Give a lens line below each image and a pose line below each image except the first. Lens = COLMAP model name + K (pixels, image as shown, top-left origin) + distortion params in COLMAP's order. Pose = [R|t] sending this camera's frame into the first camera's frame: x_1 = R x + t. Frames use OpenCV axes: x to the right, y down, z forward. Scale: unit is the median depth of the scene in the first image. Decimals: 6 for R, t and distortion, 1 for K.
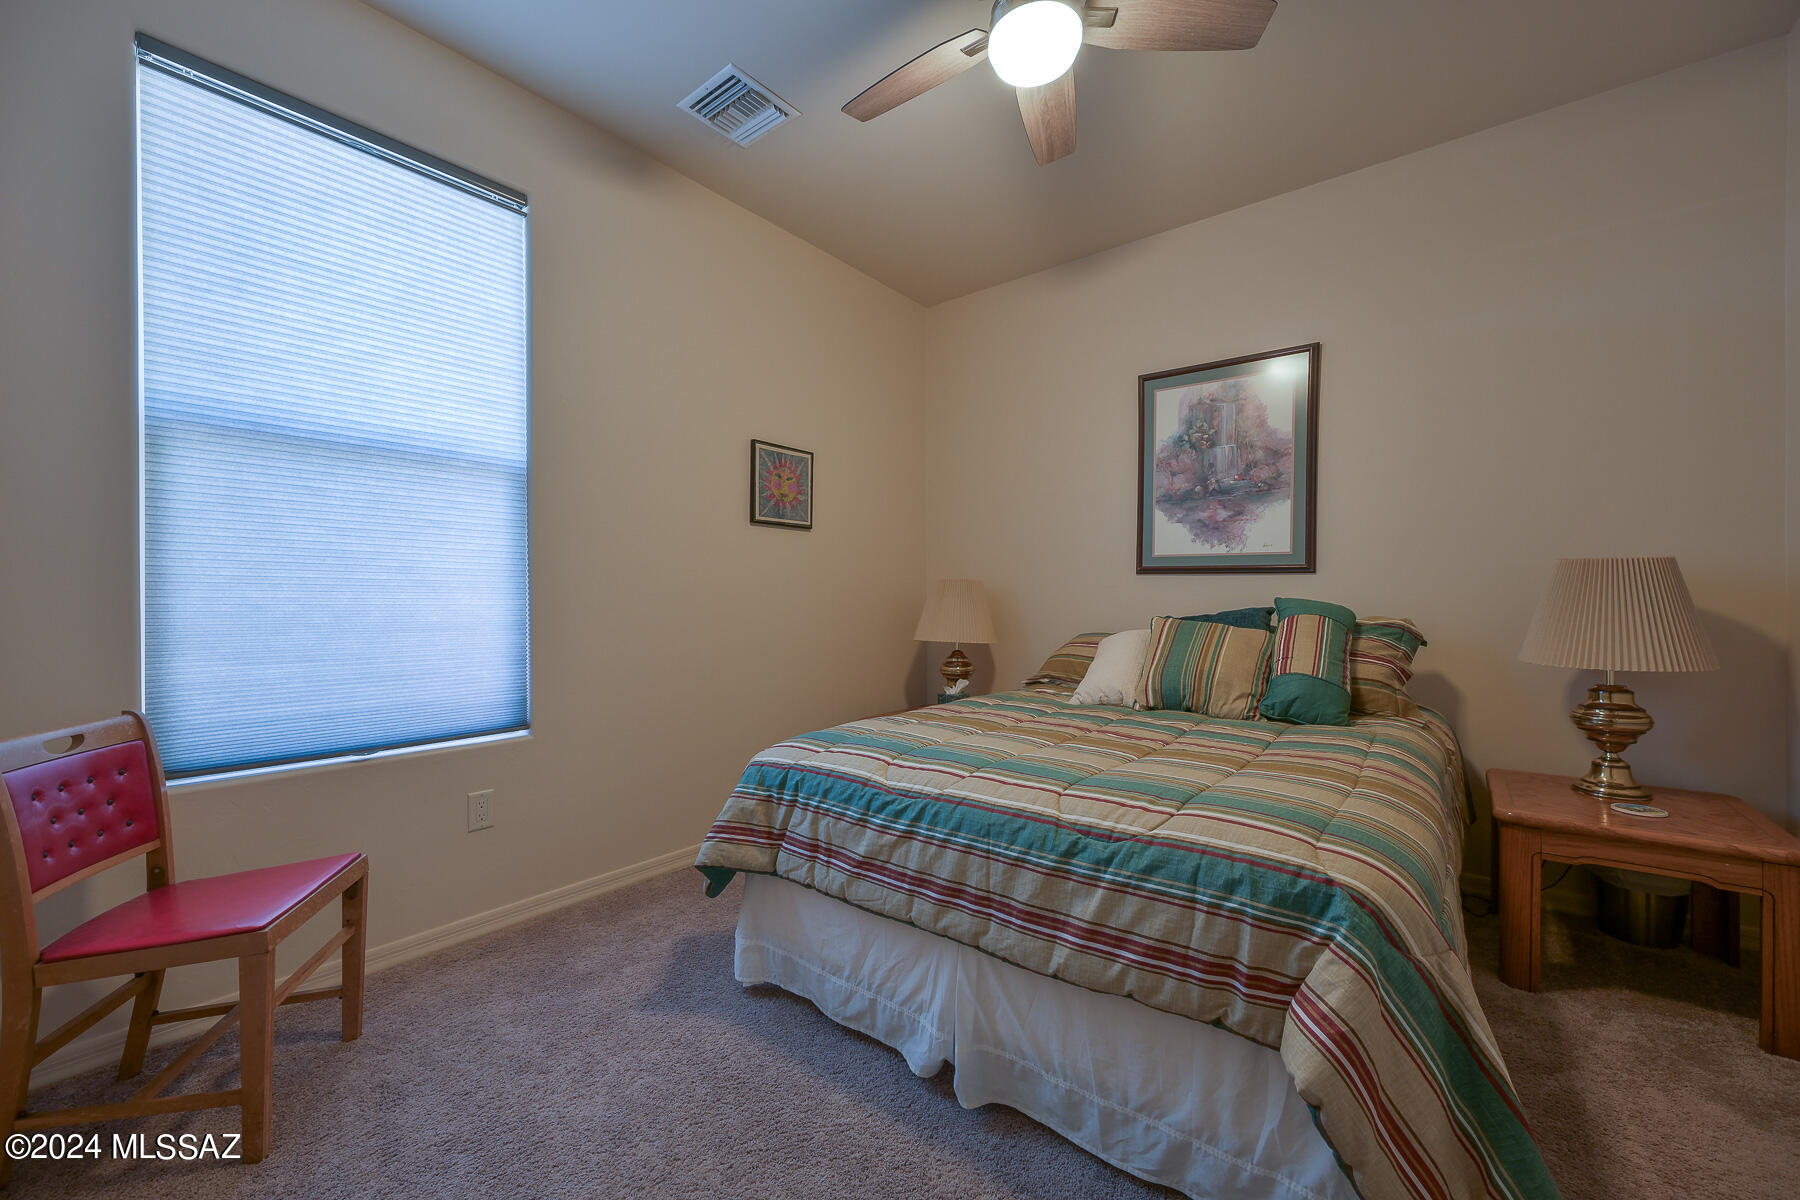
lens RADIAL K [[706.4, 0, 900.0], [0, 706.4, 600.0], [0, 0, 1]] dist [-0.002184, 0.000011]
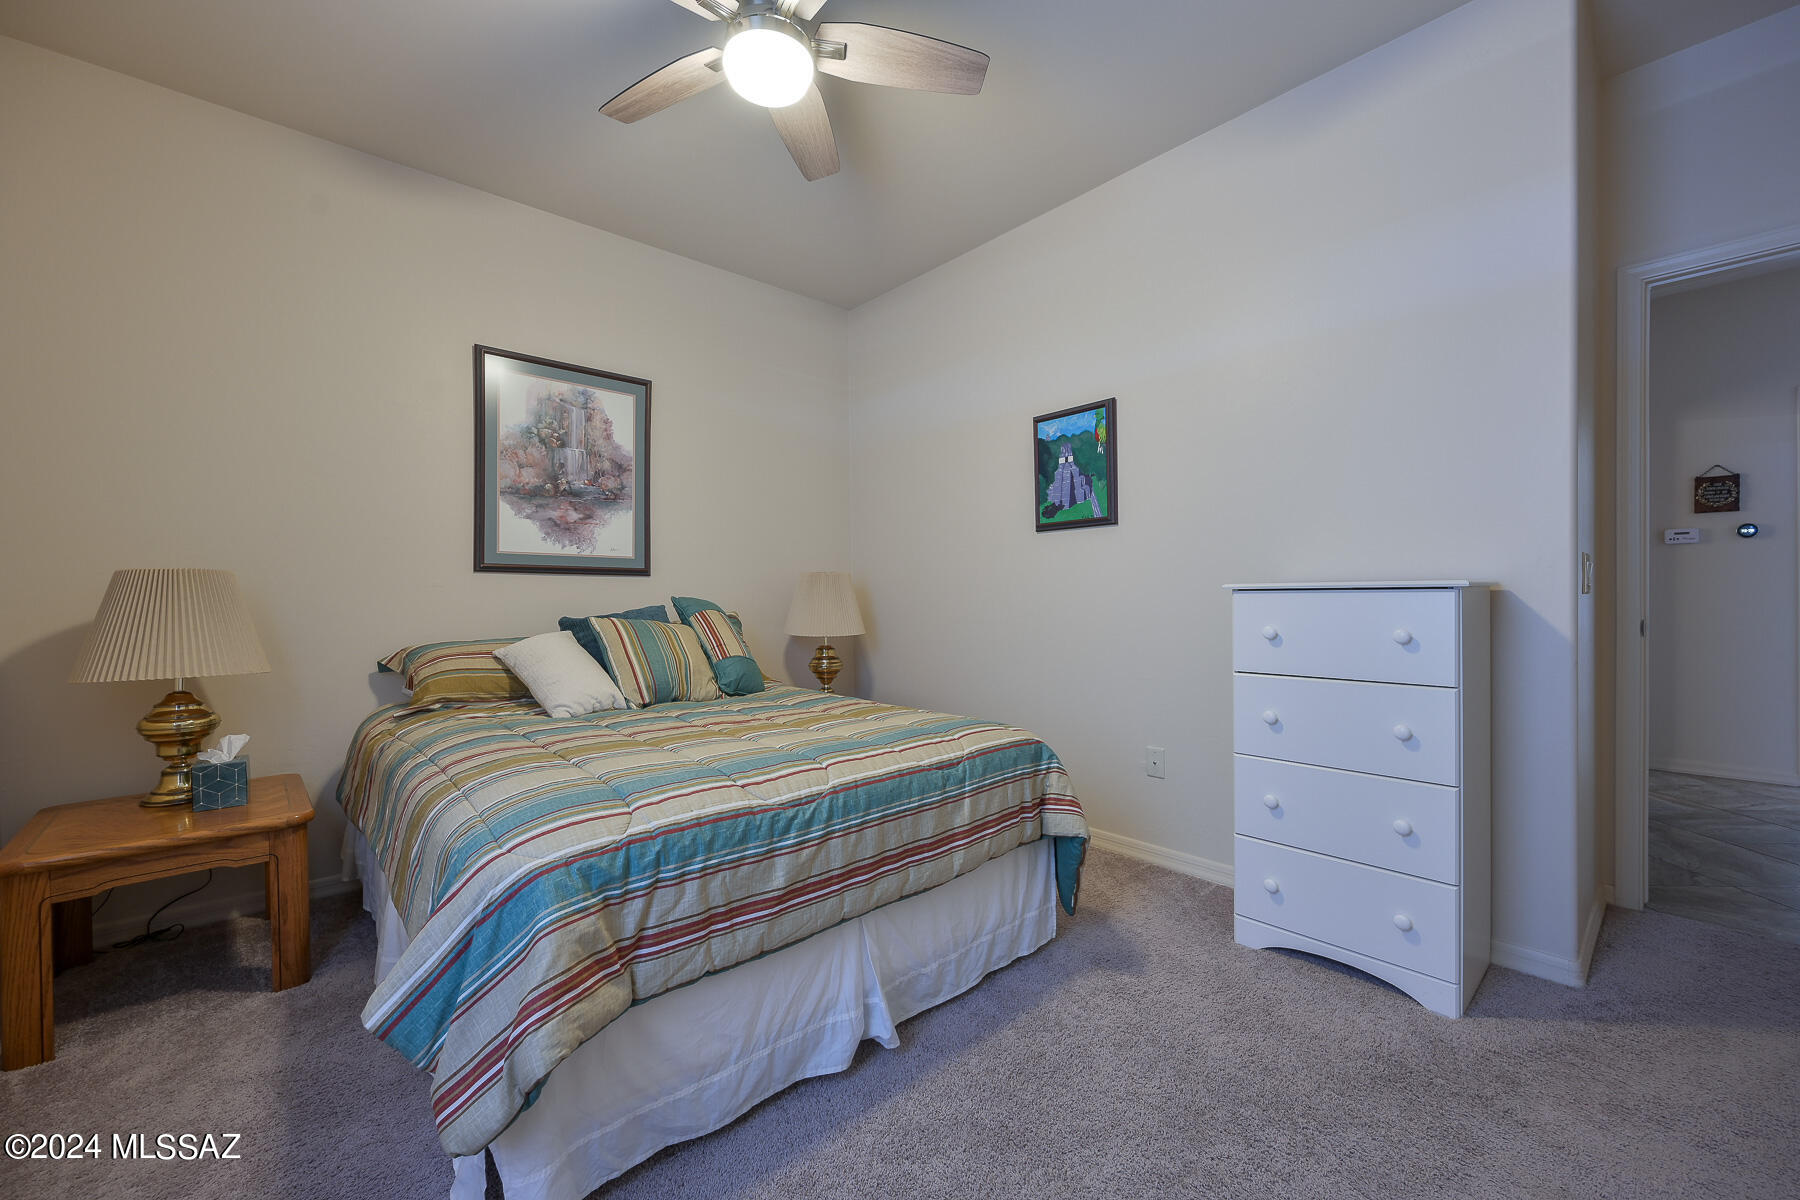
lens RADIAL K [[706.4, 0, 900.0], [0, 706.4, 600.0], [0, 0, 1]] dist [-0.002184, 0.000011]
pose [[0.166157, -0.008883, 0.986059, -0.668671], [0.014523, 0.999873, 0.006560, -0.000099], [-0.985992, 0.013231, 0.166265, 0.527431]]
